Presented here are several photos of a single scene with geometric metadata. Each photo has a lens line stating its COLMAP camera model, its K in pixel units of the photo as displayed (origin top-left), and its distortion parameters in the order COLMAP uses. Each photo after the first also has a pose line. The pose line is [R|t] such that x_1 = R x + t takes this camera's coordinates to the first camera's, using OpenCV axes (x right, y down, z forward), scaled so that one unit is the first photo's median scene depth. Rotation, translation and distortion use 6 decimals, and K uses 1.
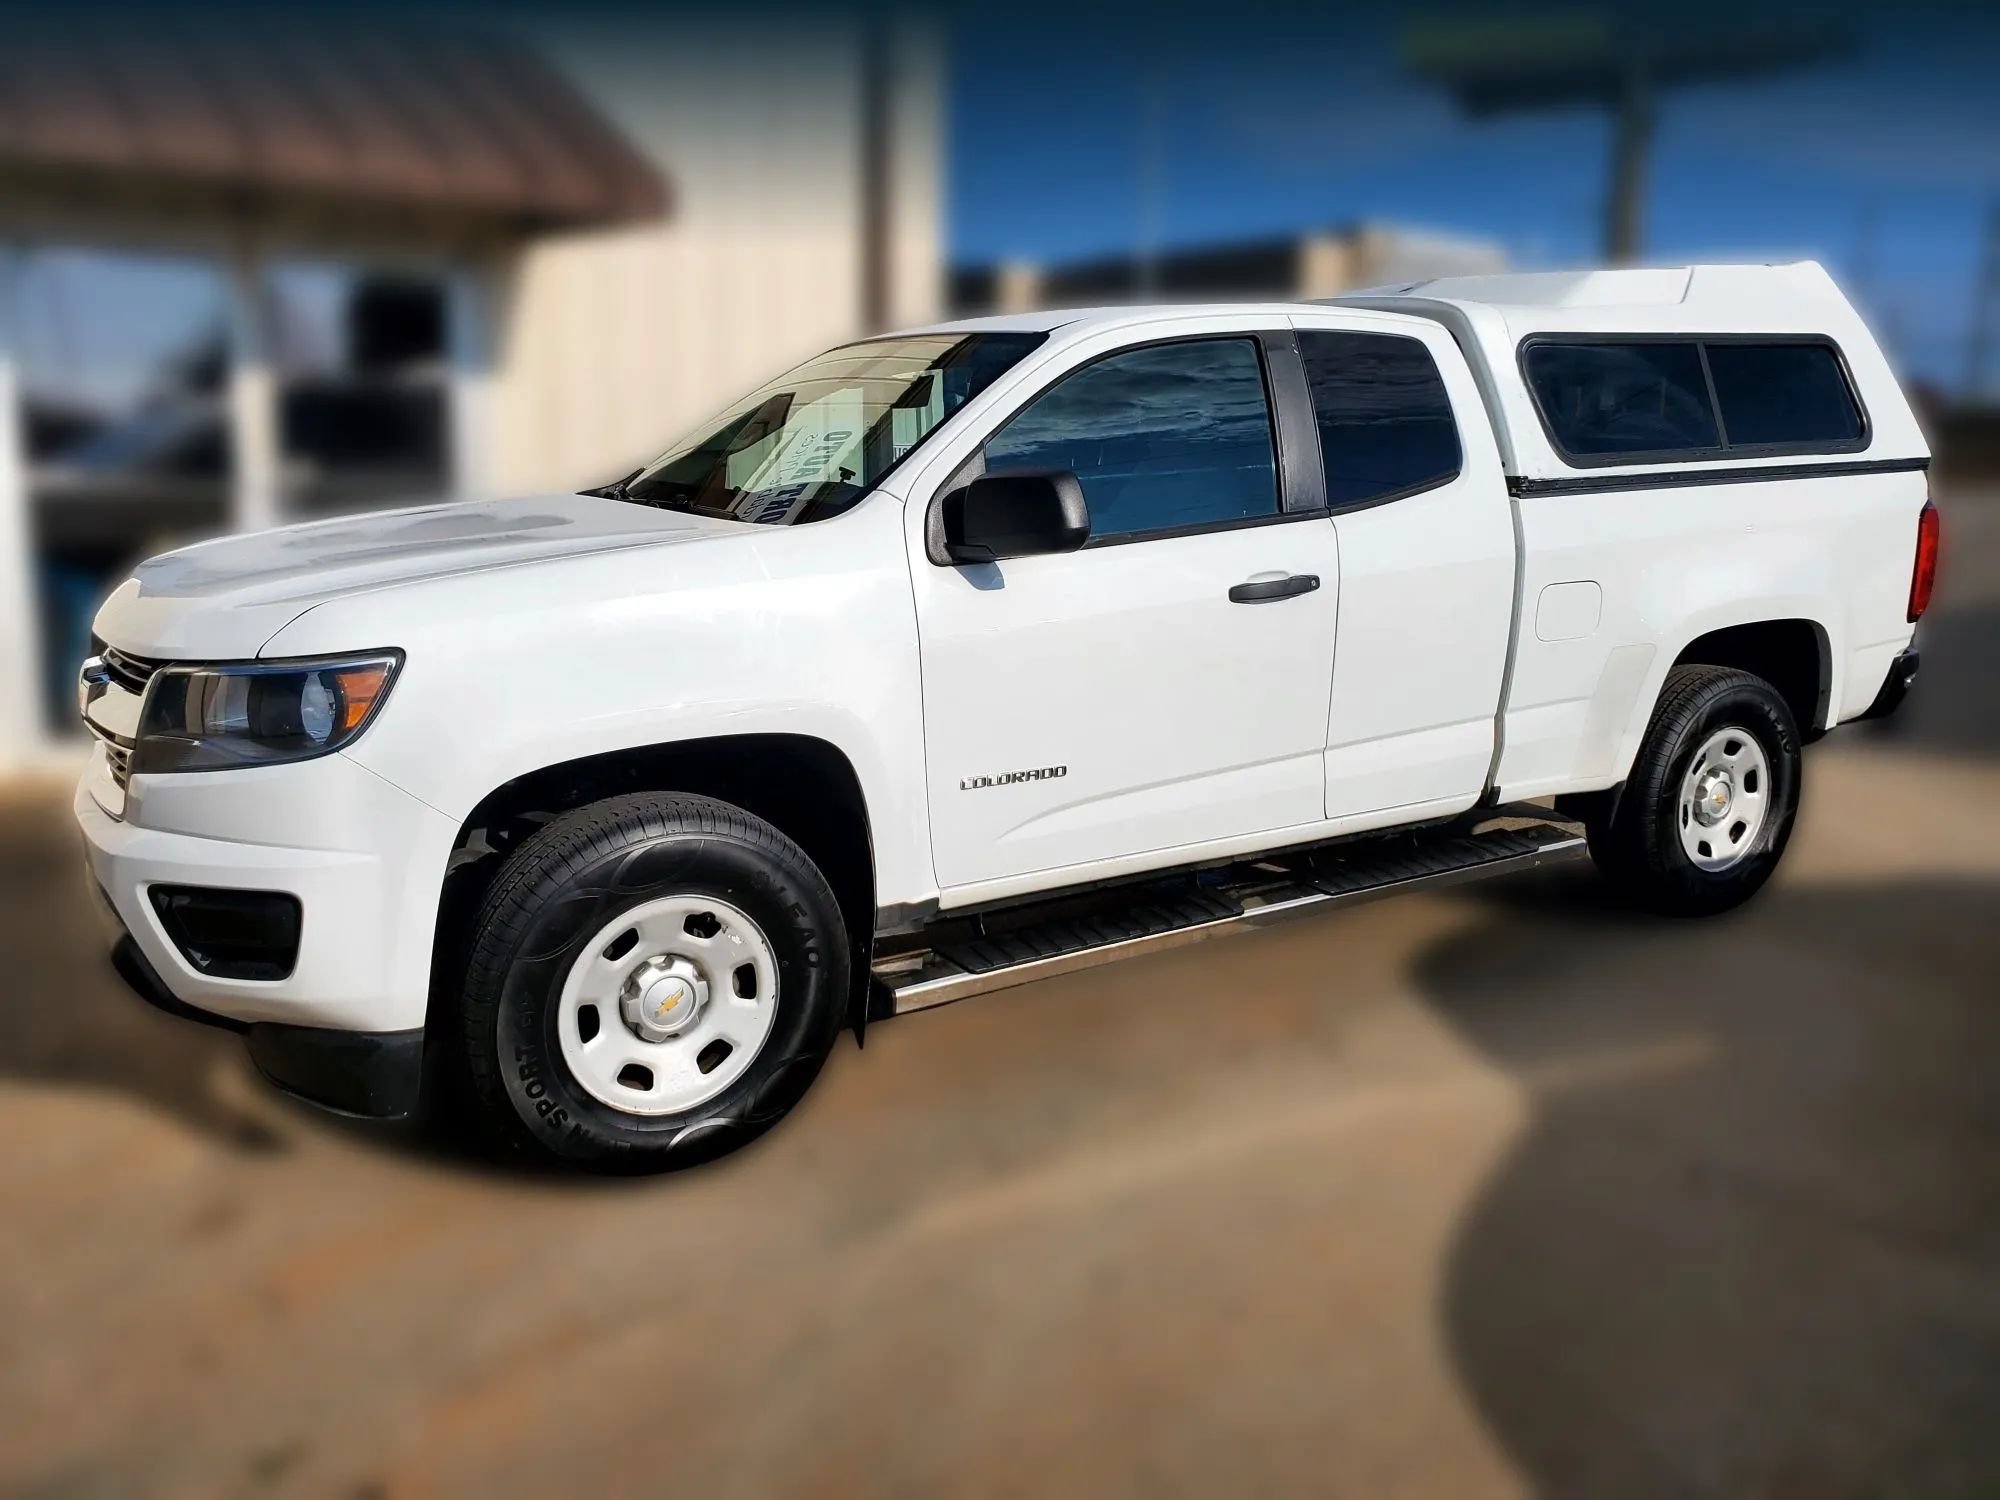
lens RADIAL K [[1569.2, 0, 1007.5], [0, 1569.2, 752.0], [0, 0, 1]] dist [0.032157, -0.023801]
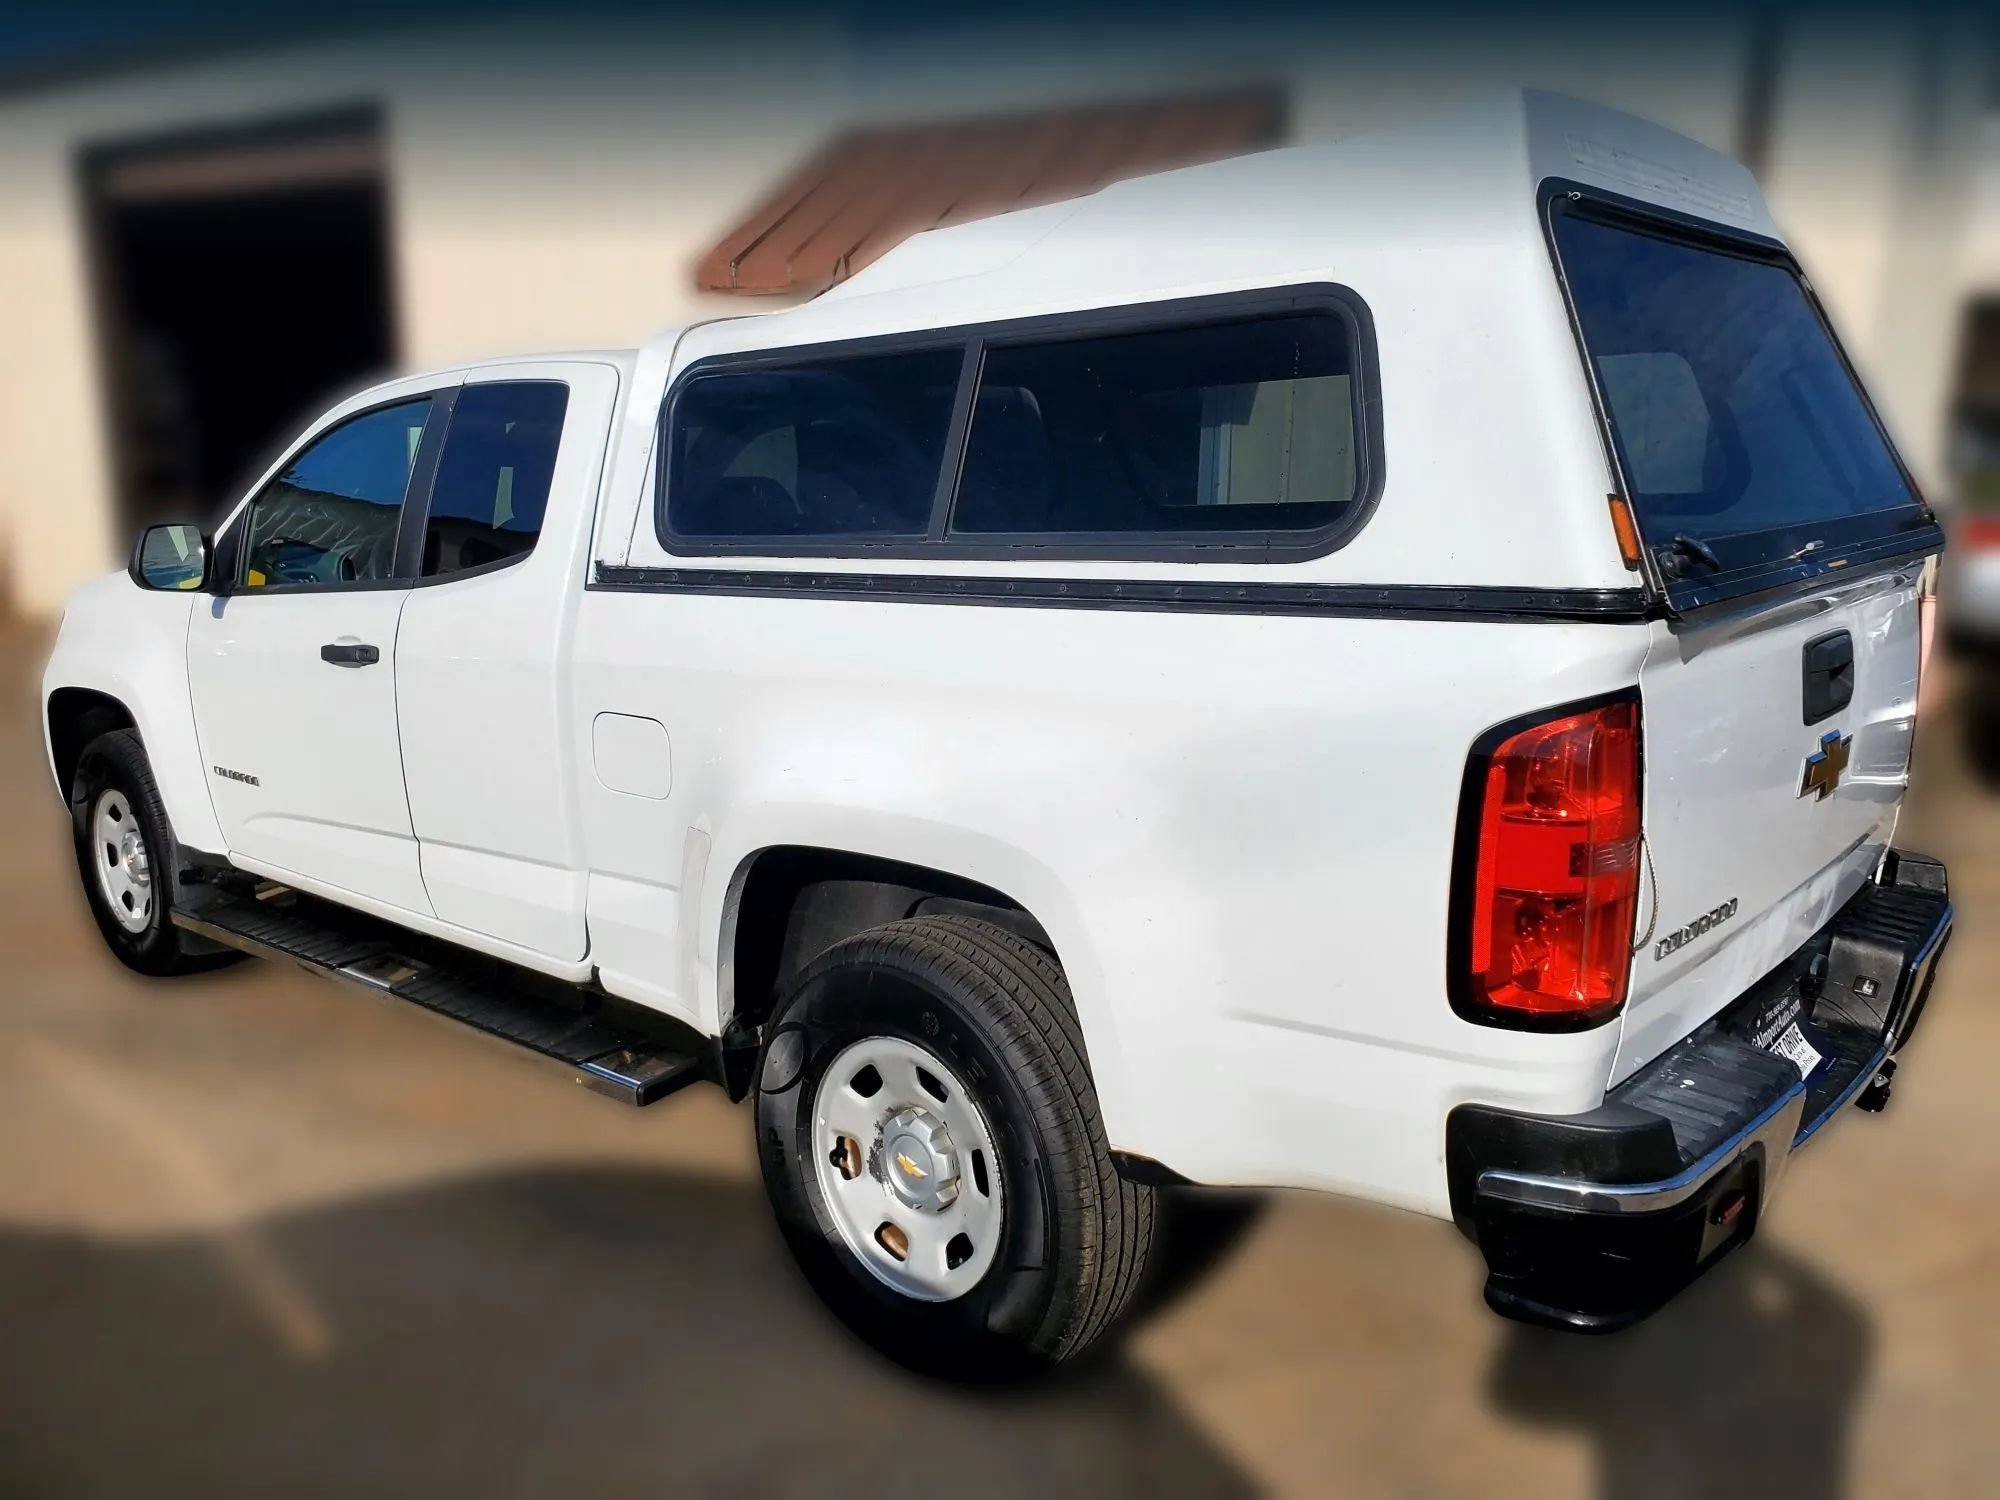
lens RADIAL K [[1569.2, 0, 999.7], [0, 1569.2, 764.6], [0, 0, 1]] dist [0.032157, -0.023801]
pose [[0.295052, 0.160957, -0.941827, 1.154355], [-0.197961, 0.974619, 0.104545, -0.206091], [0.934749, 0.155599, 0.319426, 1.002936]]
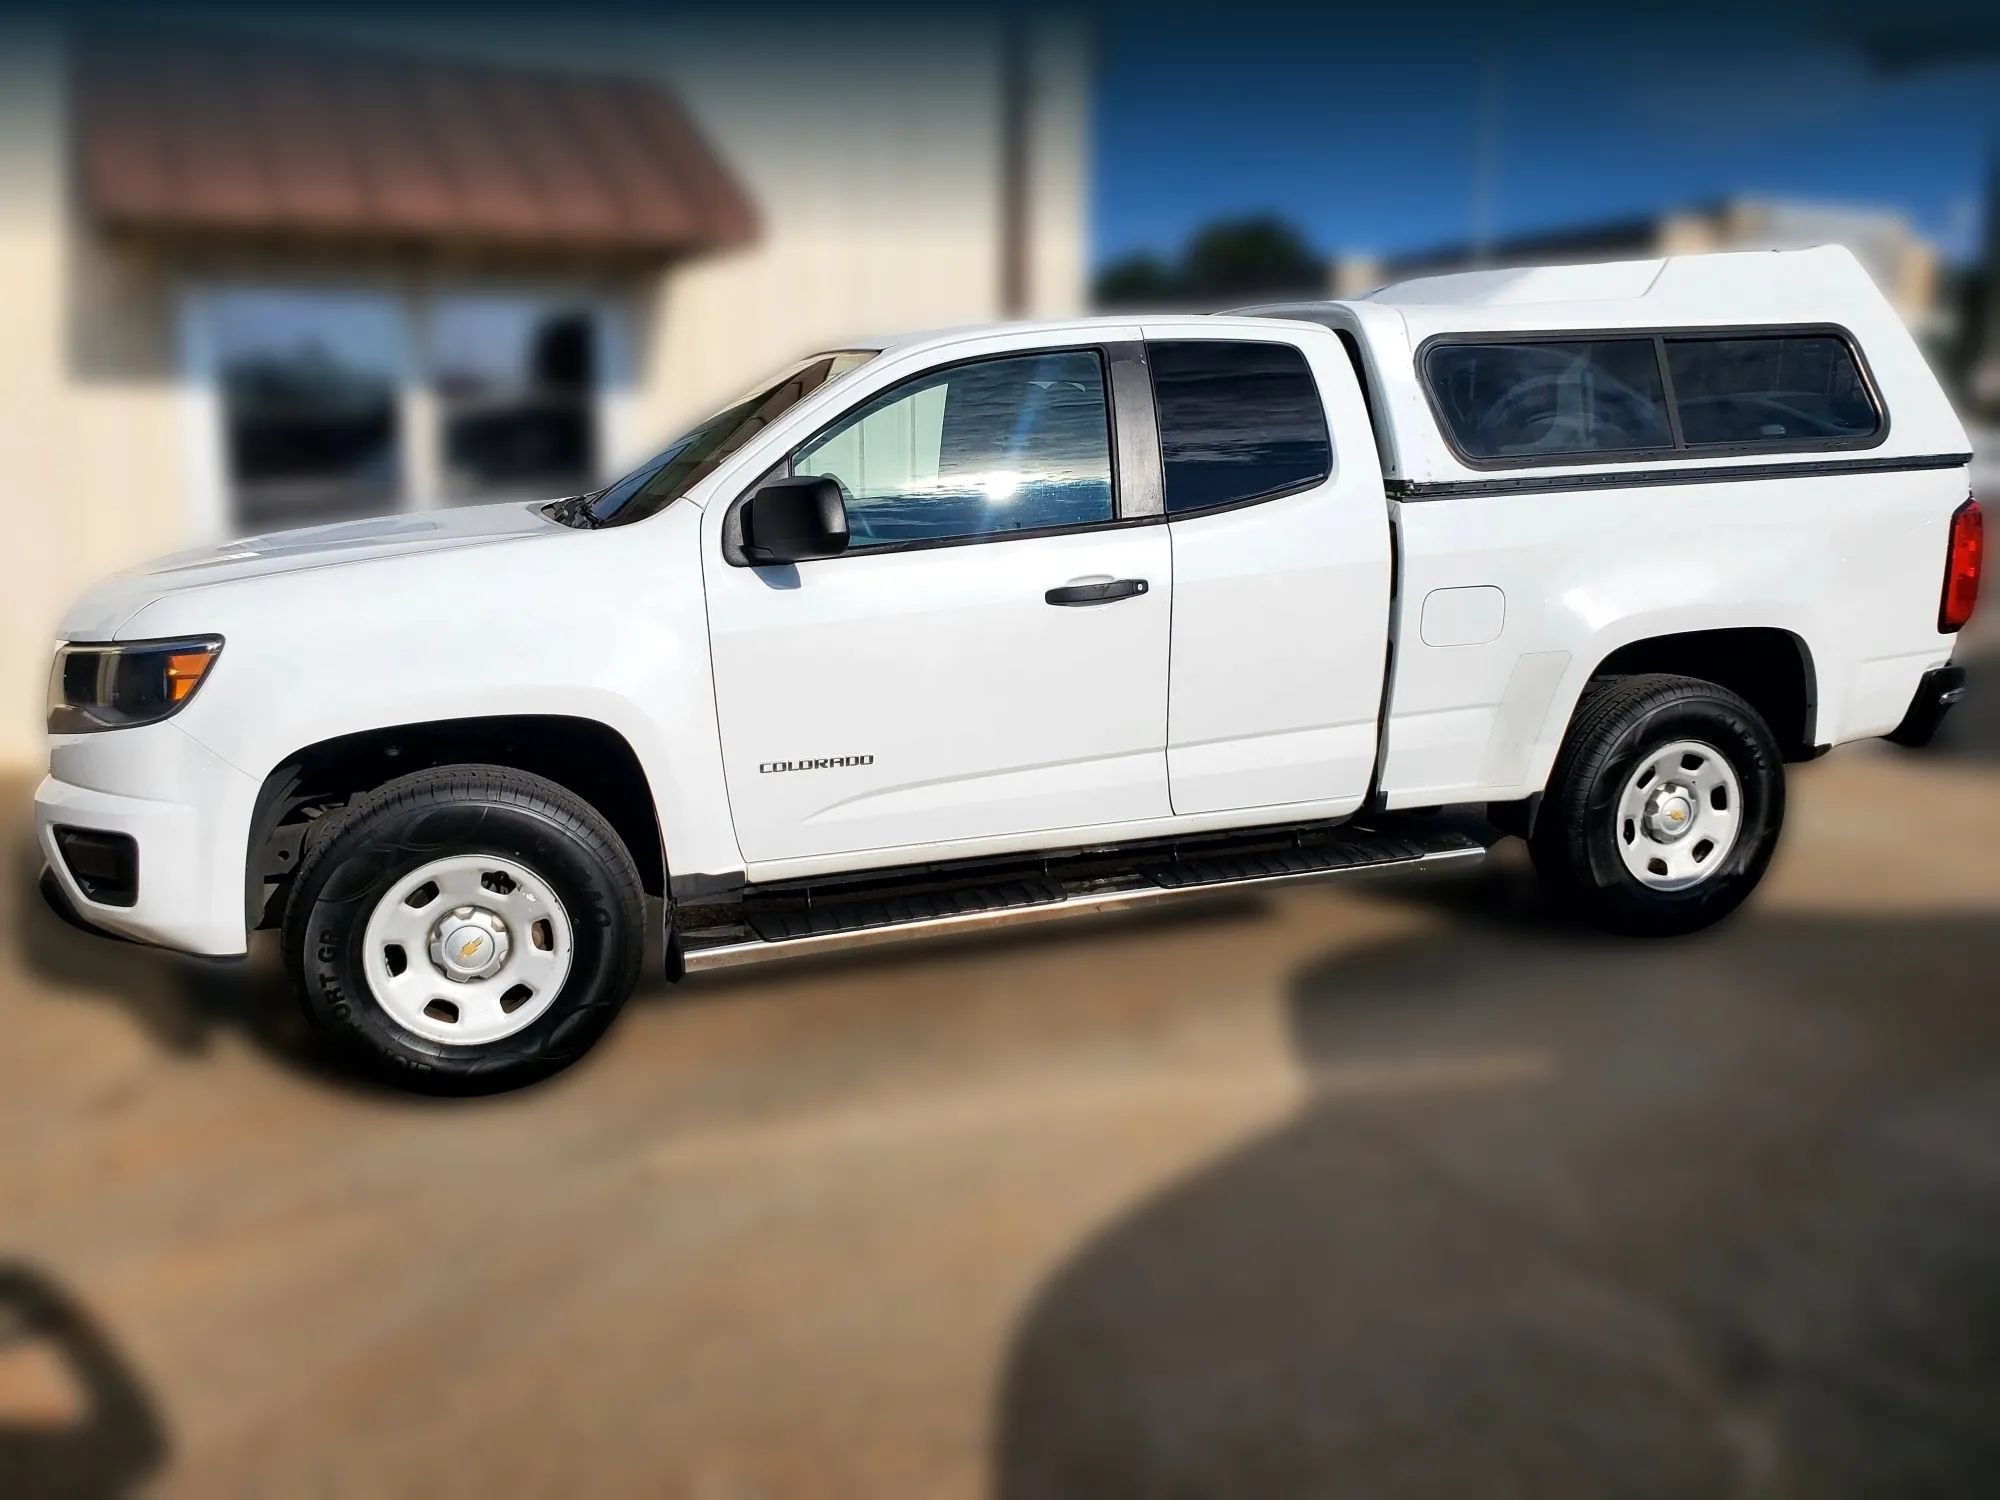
lens RADIAL K [[1569.2, 0, 993.1], [0, 1569.2, 752.6], [0, 0, 1]] dist [0.032157, -0.023801]
pose [[0.974156, 0.031142, -0.223717, 0.315948], [-0.030617, 0.999514, 0.005819, -0.001086], [0.223790, 0.001181, 0.974637, -0.025004]]
